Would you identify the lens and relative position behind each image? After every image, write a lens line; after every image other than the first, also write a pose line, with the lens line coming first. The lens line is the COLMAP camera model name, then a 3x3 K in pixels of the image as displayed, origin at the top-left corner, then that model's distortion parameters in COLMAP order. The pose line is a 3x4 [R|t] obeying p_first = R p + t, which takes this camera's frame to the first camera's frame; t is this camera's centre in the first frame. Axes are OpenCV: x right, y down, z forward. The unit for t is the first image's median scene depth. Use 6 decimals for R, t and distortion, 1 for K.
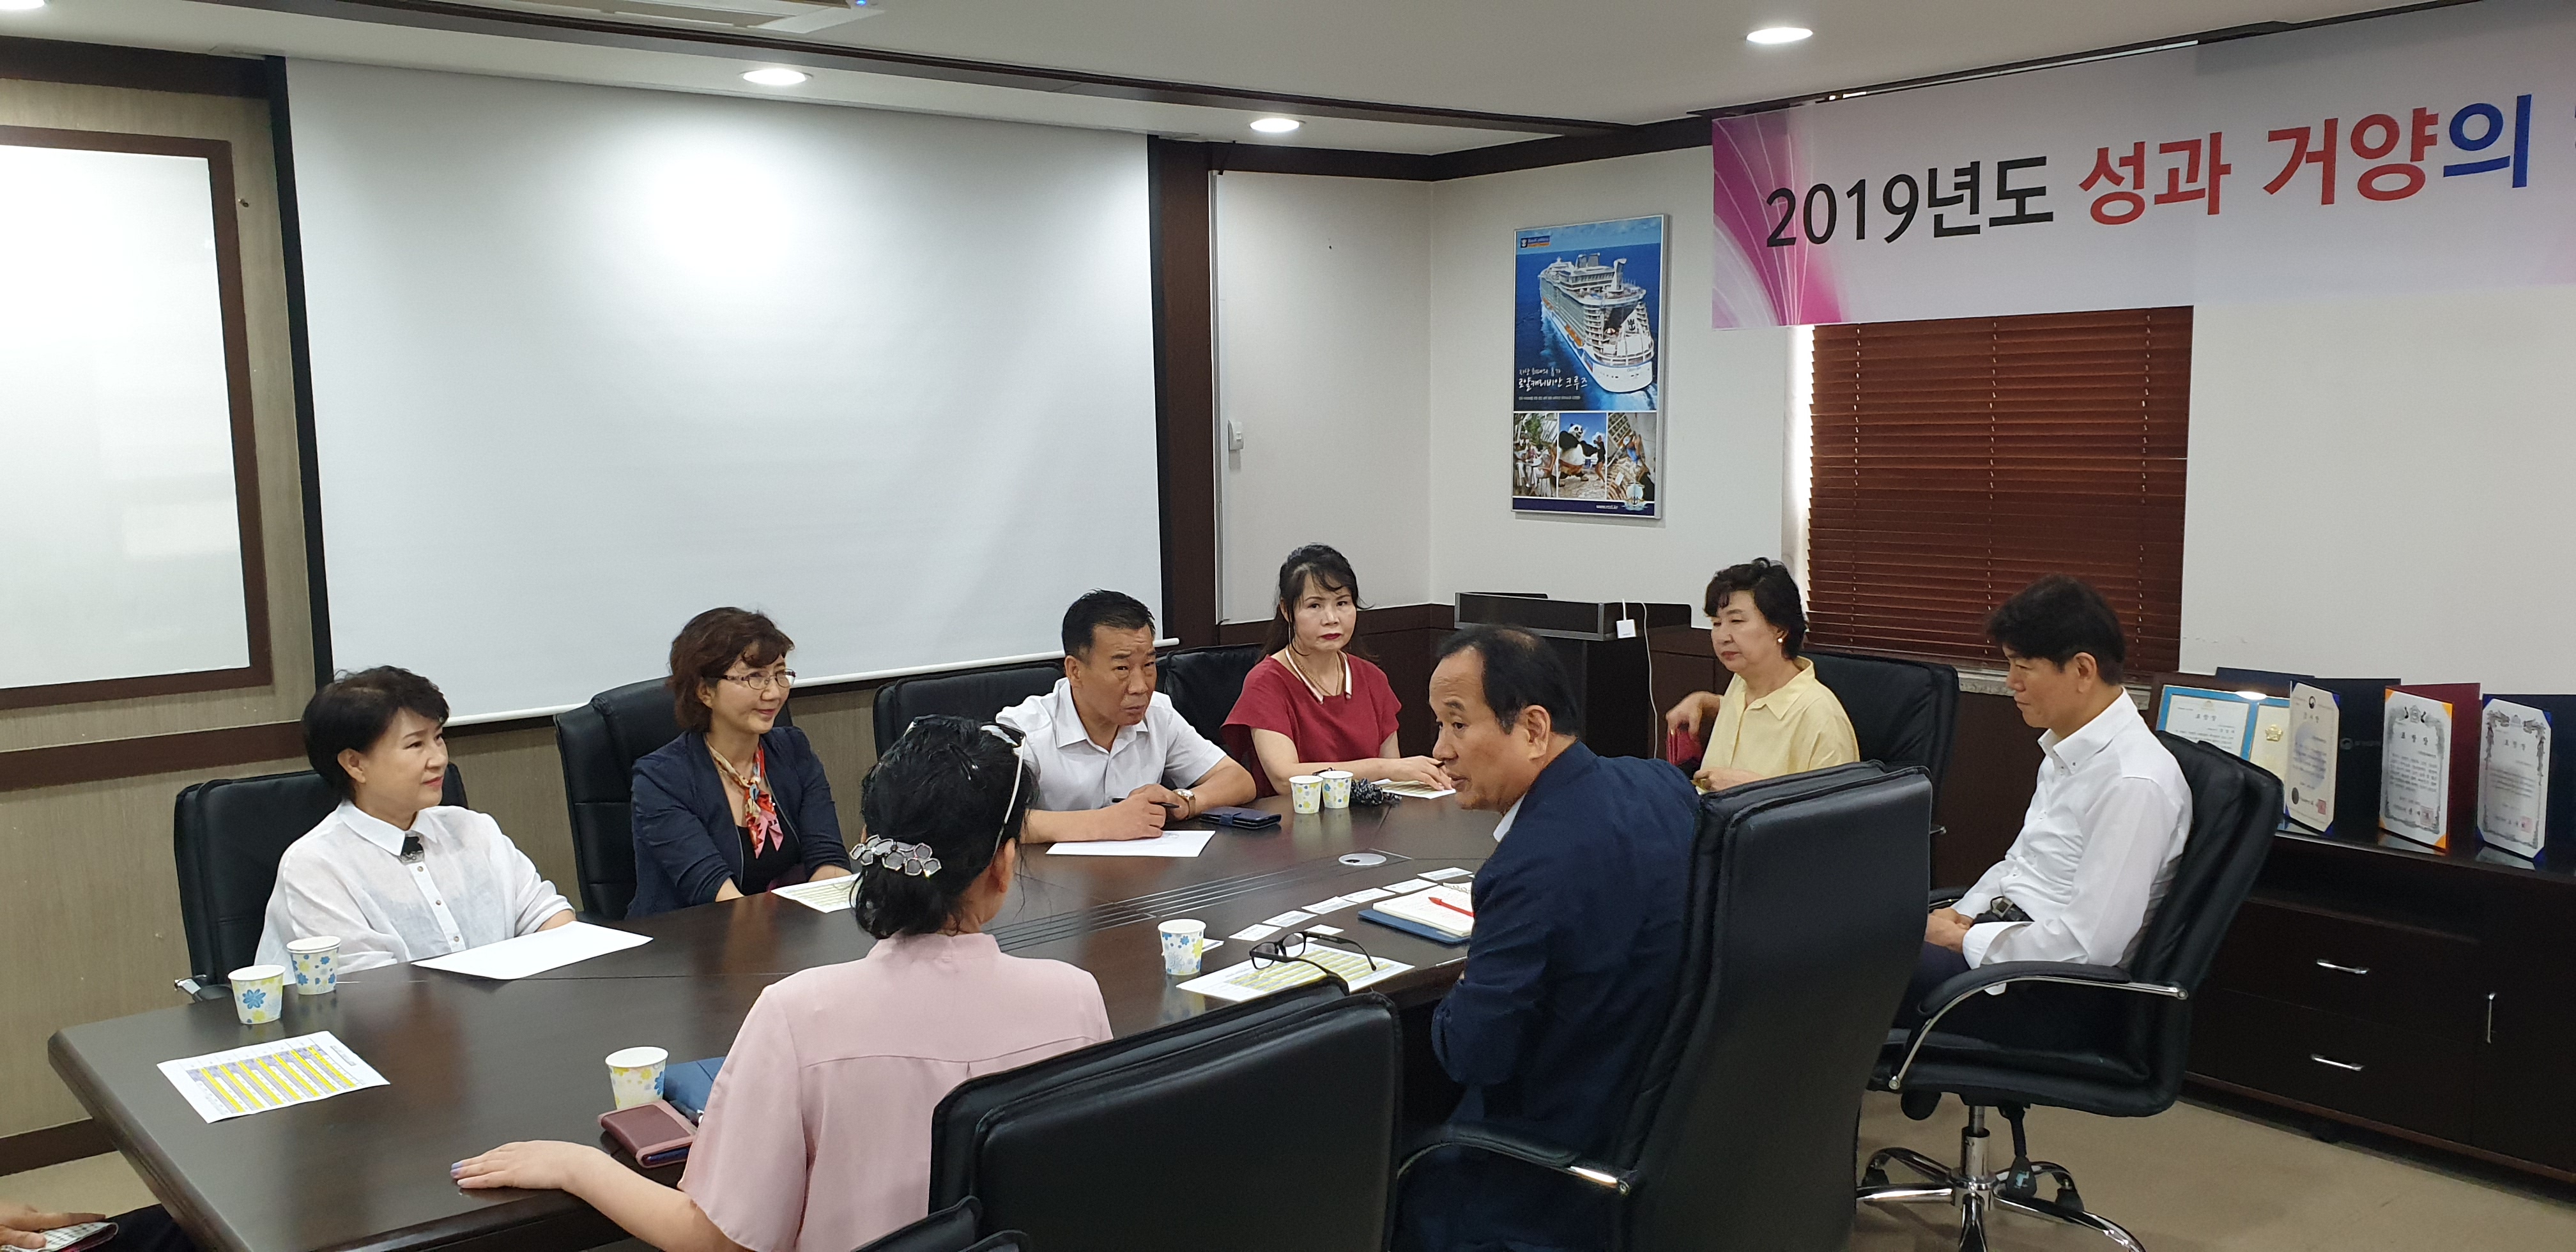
lens RADIAL K [[1878.8, 0, 1167.1], [0, 1878.8, 736.7], [0, 0, 1]] dist [-0.145876, 0.071591]
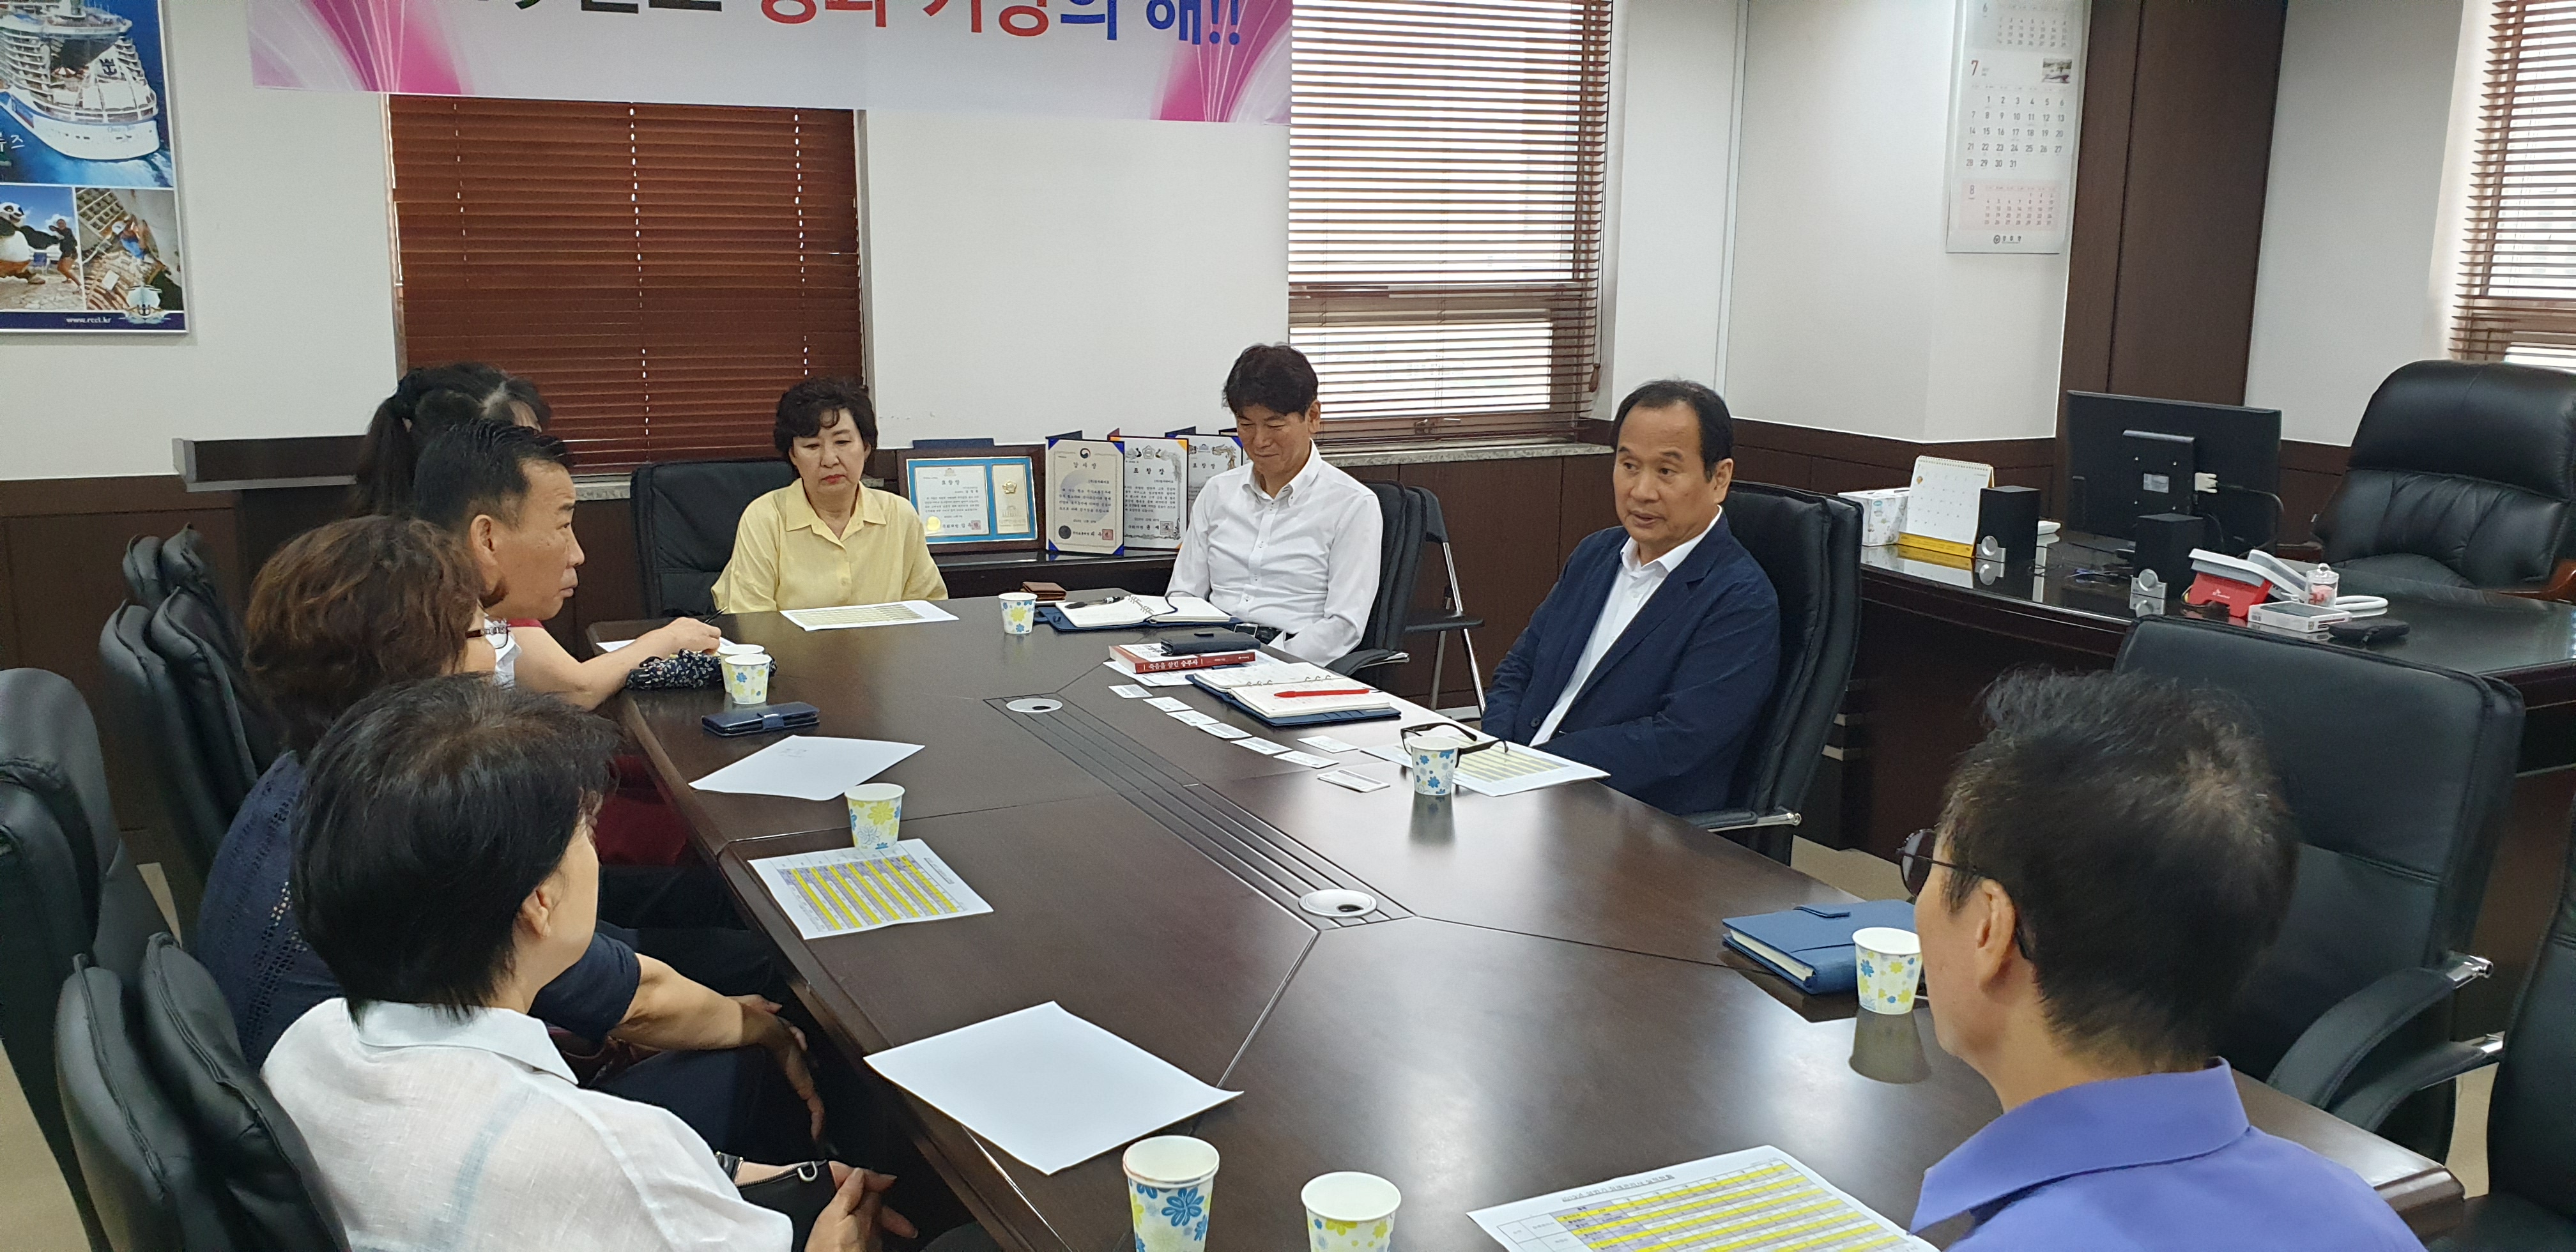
lens RADIAL K [[2033.3, 0, 1229.8], [0, 2033.3, 632.7], [0, 0, 1]] dist [0.050170, -0.055929]
pose [[0.194287, -0.162341, 0.967418, -0.580398], [0.143167, 0.980343, 0.135758, -0.060142], [-0.970441, 0.112127, 0.213710, 0.504532]]
